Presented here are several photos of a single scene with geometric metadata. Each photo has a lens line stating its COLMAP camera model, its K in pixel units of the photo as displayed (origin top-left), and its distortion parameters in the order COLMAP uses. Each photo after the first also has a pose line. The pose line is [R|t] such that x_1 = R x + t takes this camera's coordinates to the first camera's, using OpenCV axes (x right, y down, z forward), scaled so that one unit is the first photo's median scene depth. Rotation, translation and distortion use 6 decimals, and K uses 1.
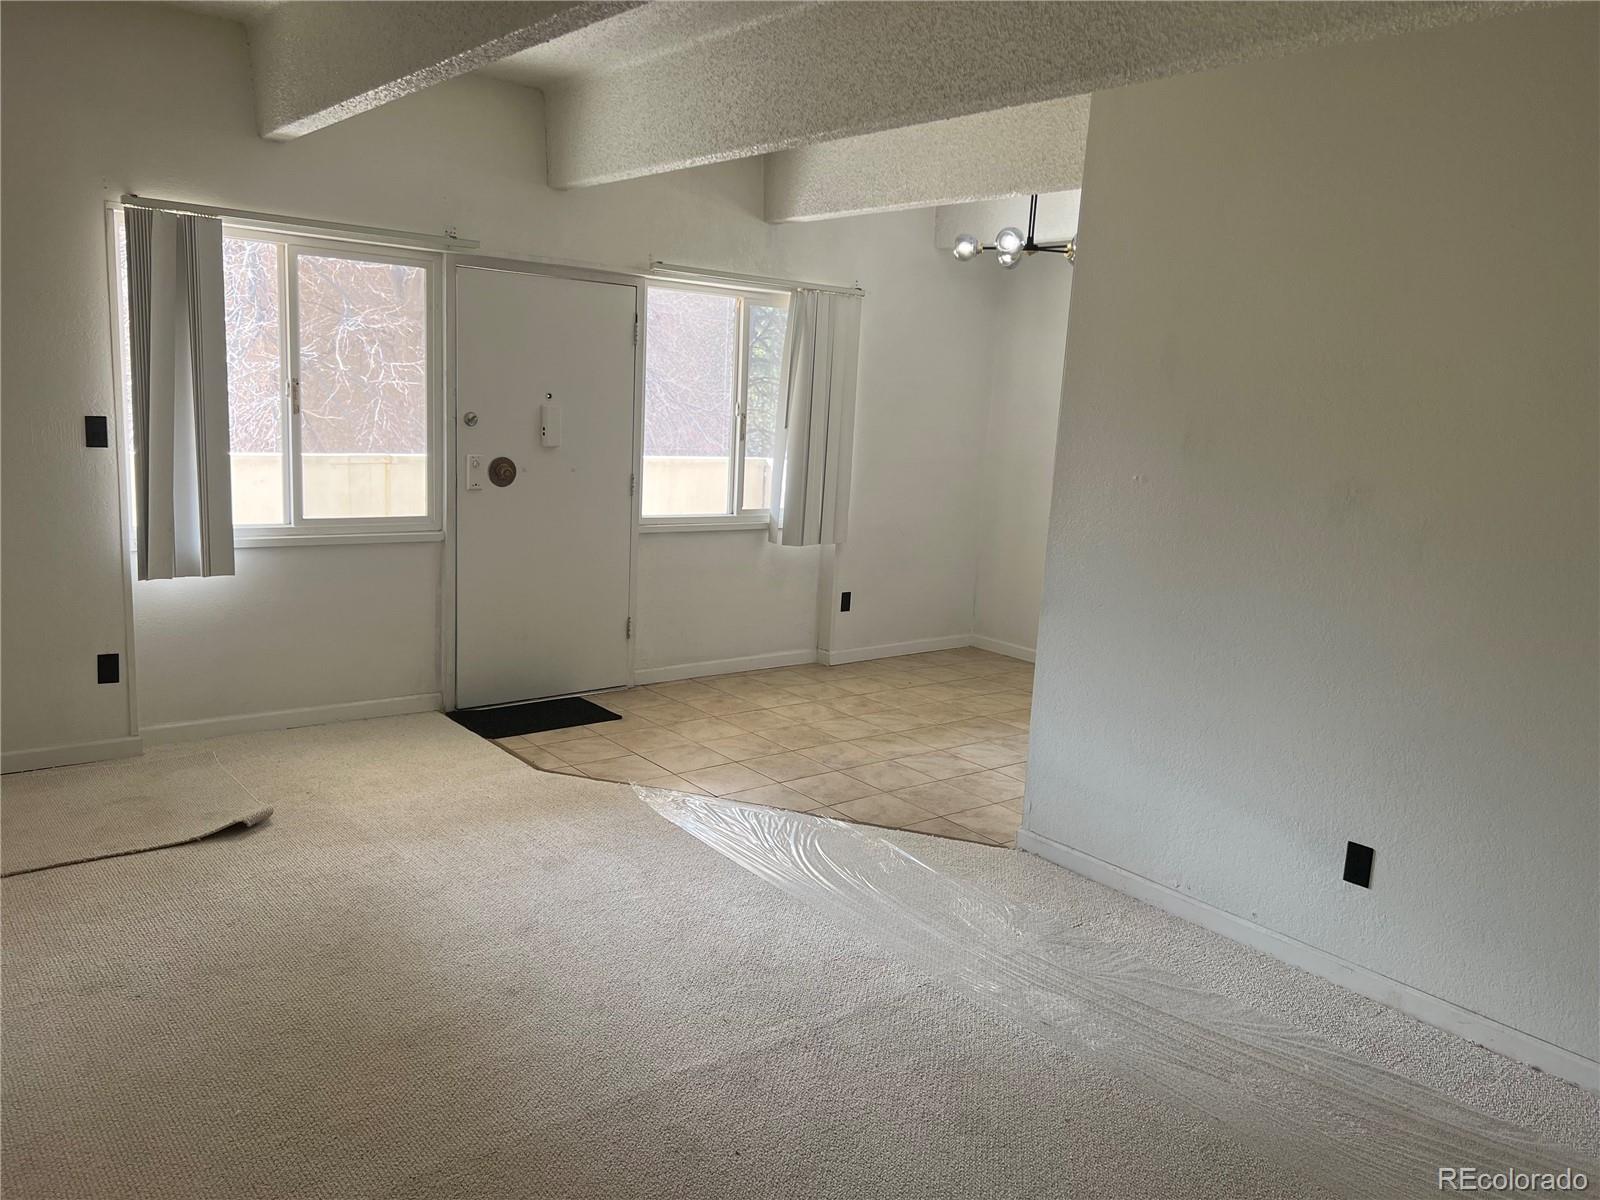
lens RADIAL K [[1207.5, 0, 802.7], [0, 1207.5, 594.0], [0, 0, 1]] dist [0.049912, -0.052242]
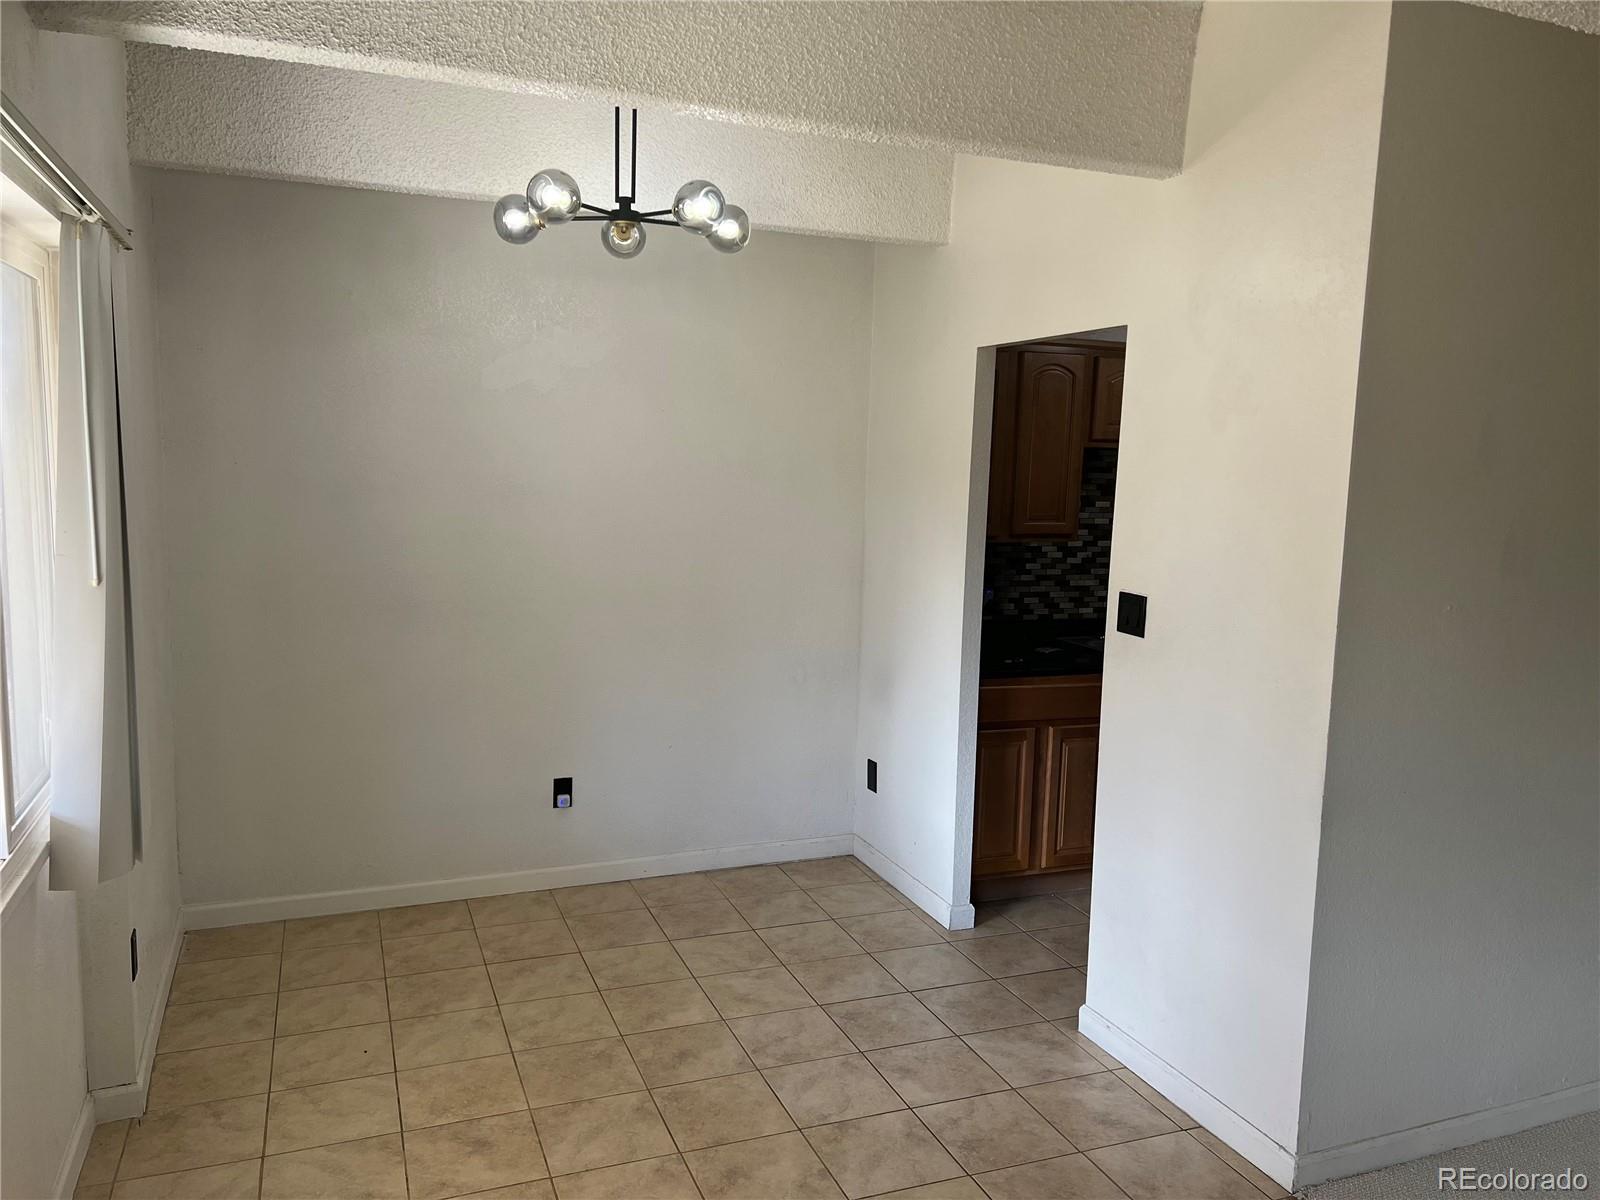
lens RADIAL K [[1207.5, 0, 797.4], [0, 1207.5, 611.6], [0, 0, 1]] dist [0.049912, -0.052242]
pose [[0.290678, -0.160102, 0.943331, -0.330704], [0.155173, 0.980738, 0.118636, -0.147037], [-0.944154, 0.111895, 0.309923, 0.754957]]
